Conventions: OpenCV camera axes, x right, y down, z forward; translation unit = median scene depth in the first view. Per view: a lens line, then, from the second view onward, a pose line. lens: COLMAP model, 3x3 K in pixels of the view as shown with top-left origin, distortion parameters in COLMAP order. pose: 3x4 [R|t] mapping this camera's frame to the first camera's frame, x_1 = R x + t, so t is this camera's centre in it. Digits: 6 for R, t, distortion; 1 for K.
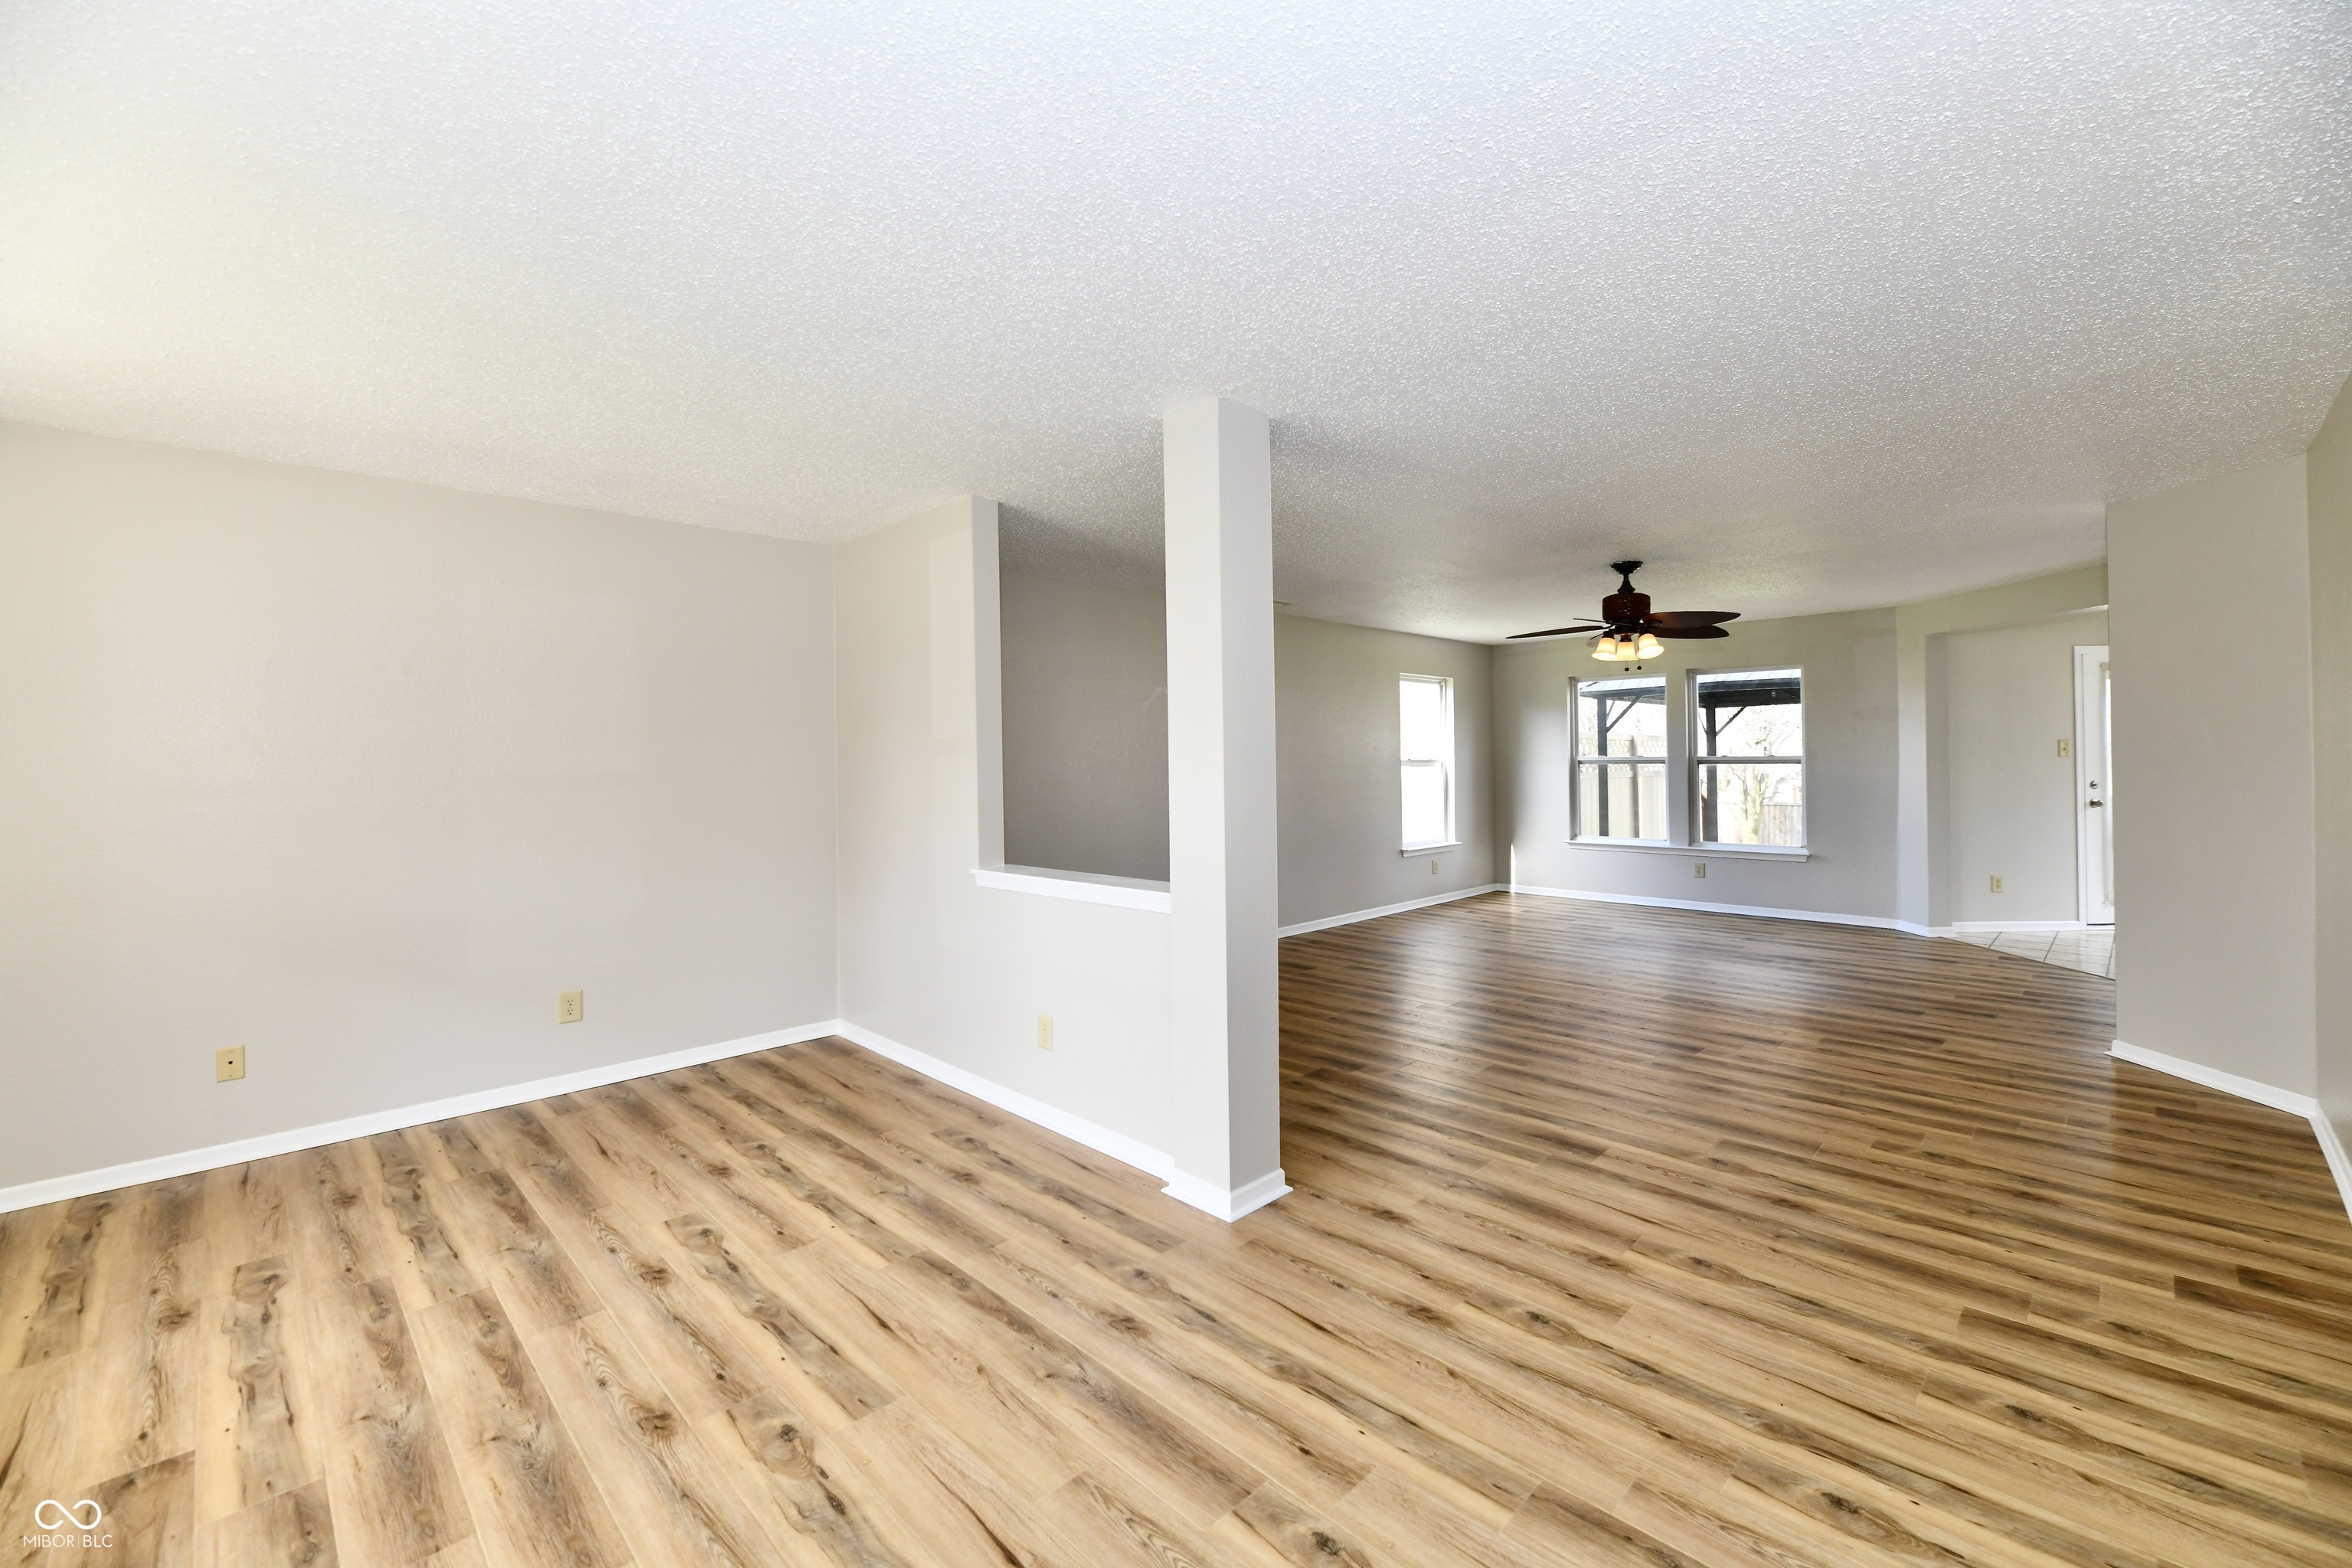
lens RADIAL K [[966.8, 0, 1175.0], [0, 966.8, 779.3], [0, 0, 1]] dist [-0.007297, -0.001181]
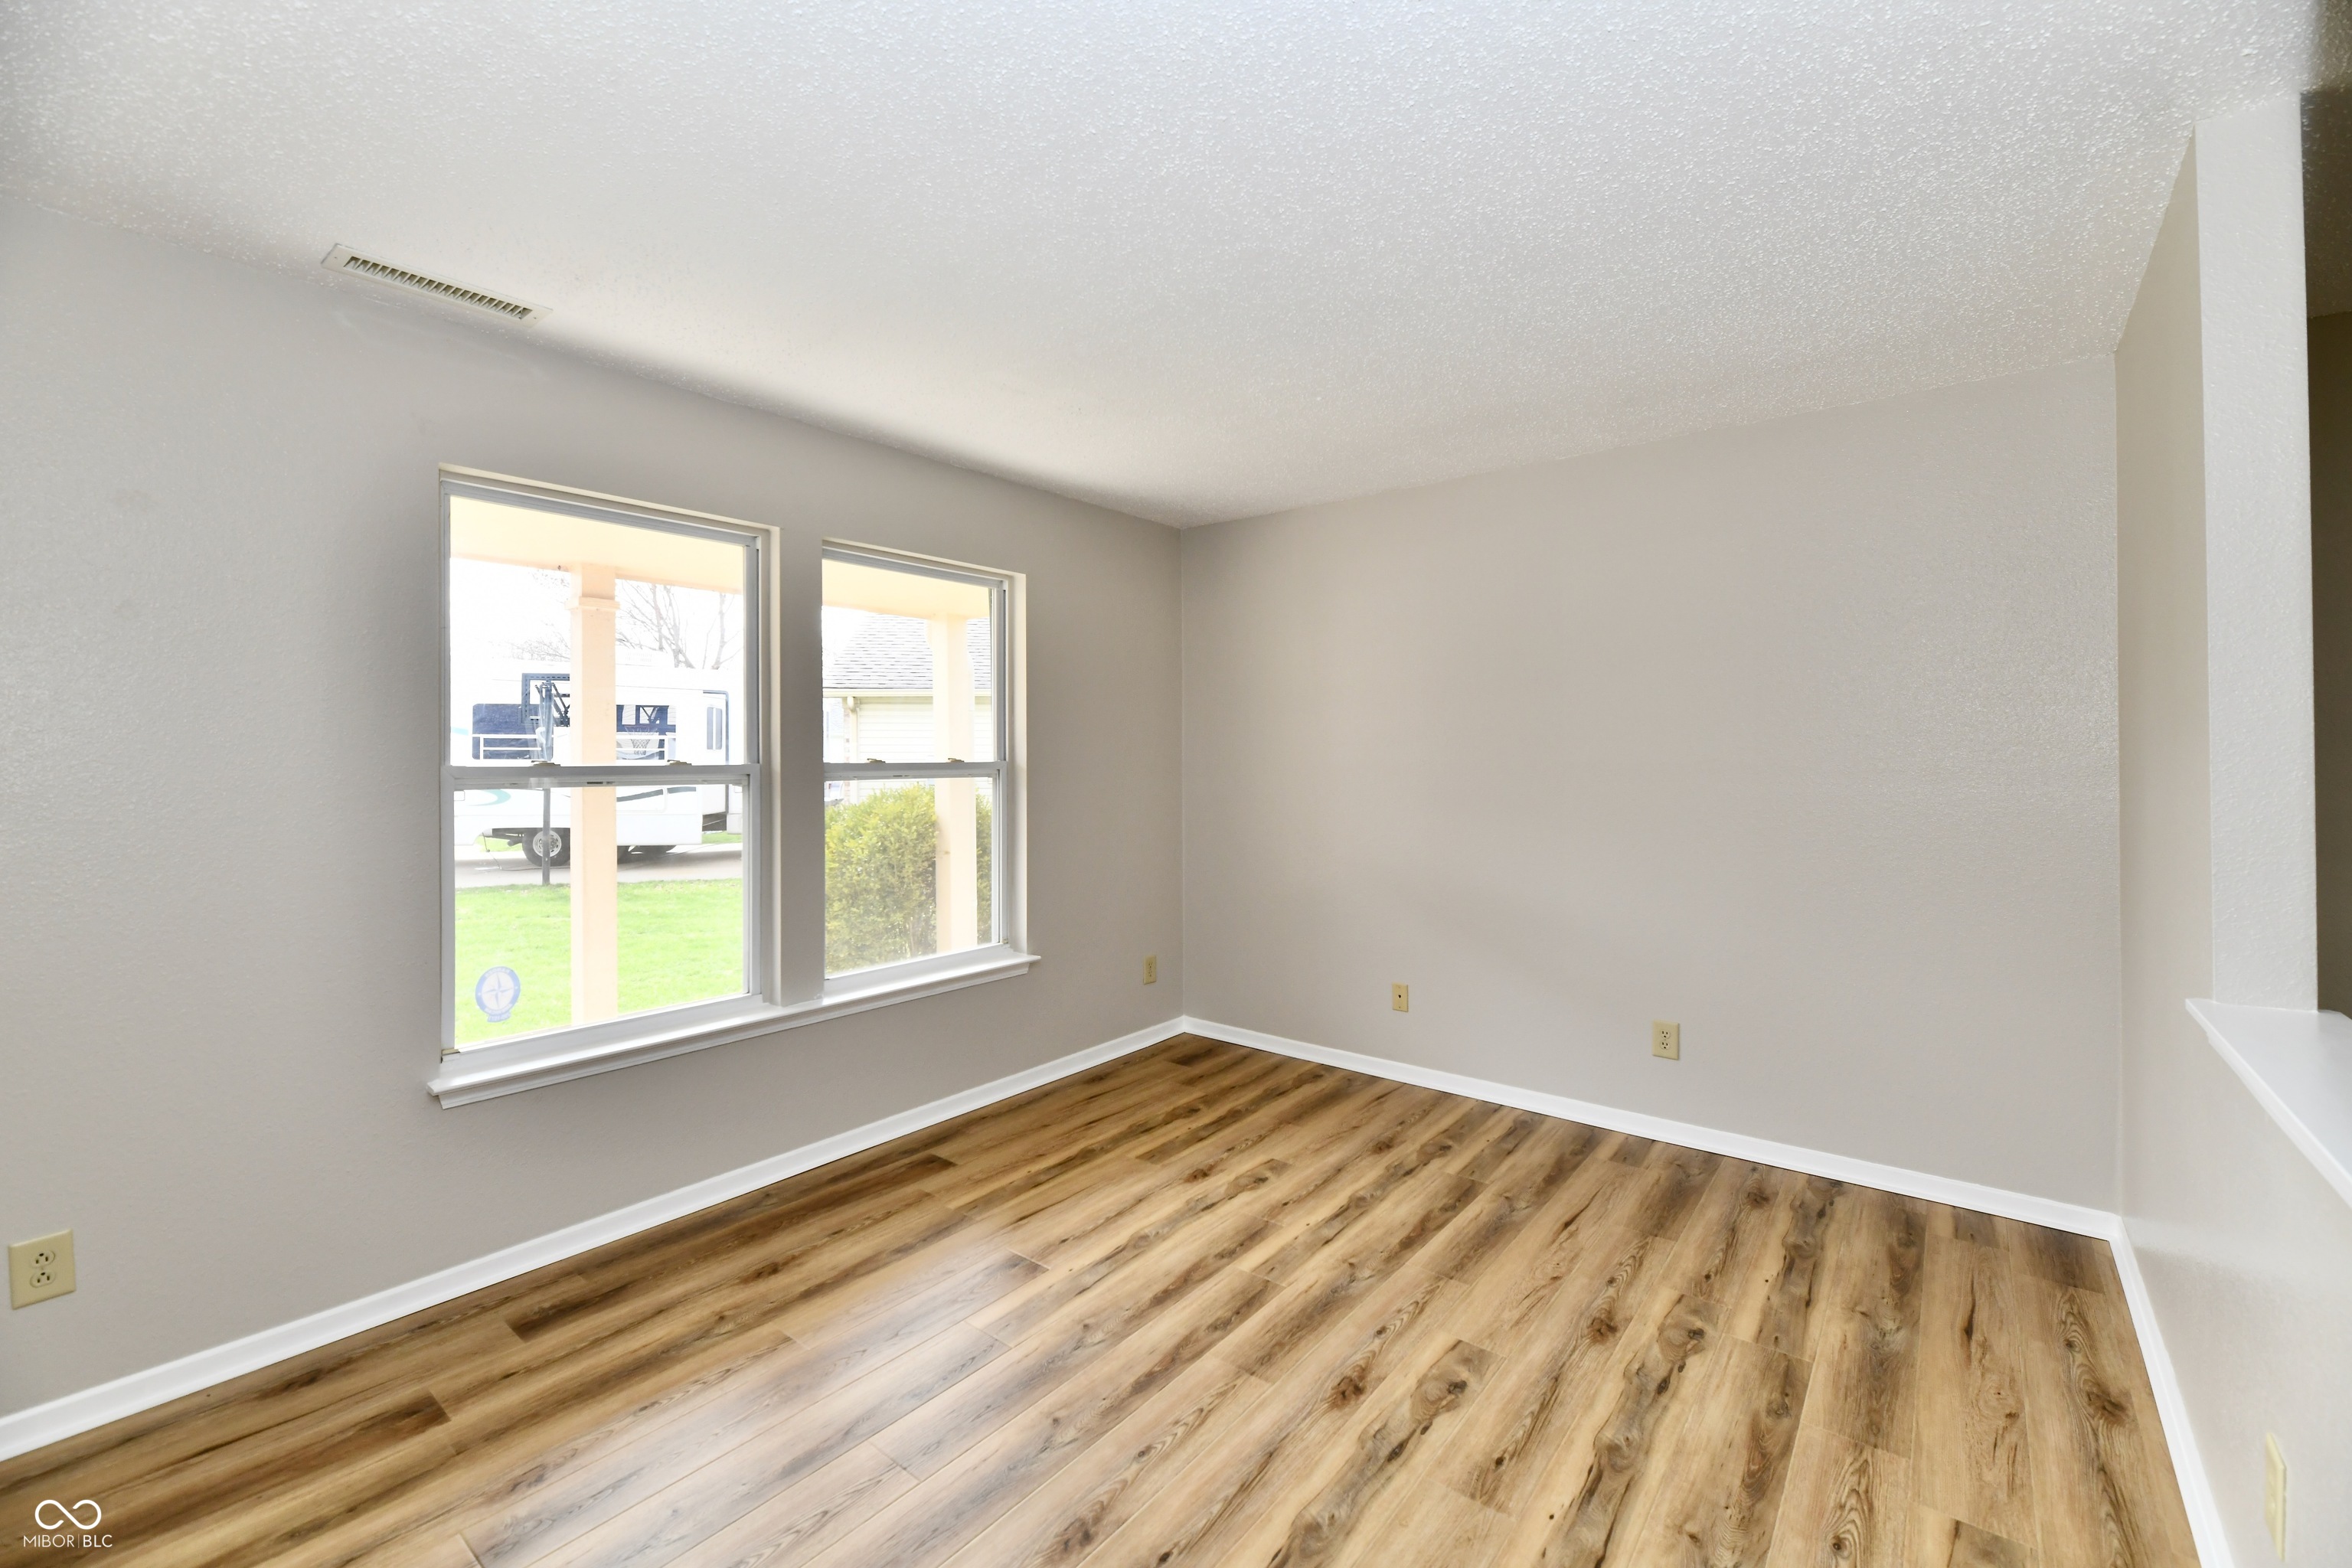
lens RADIAL K [[966.8, 0, 1177.7], [0, 966.8, 775.5], [0, 0, 1]] dist [-0.007297, -0.001181]
pose [[0.122248, 0.032663, -0.991962, 0.169527], [-0.016502, 0.999387, 0.030874, -0.010842], [0.992362, 0.012595, 0.122712, 0.597274]]
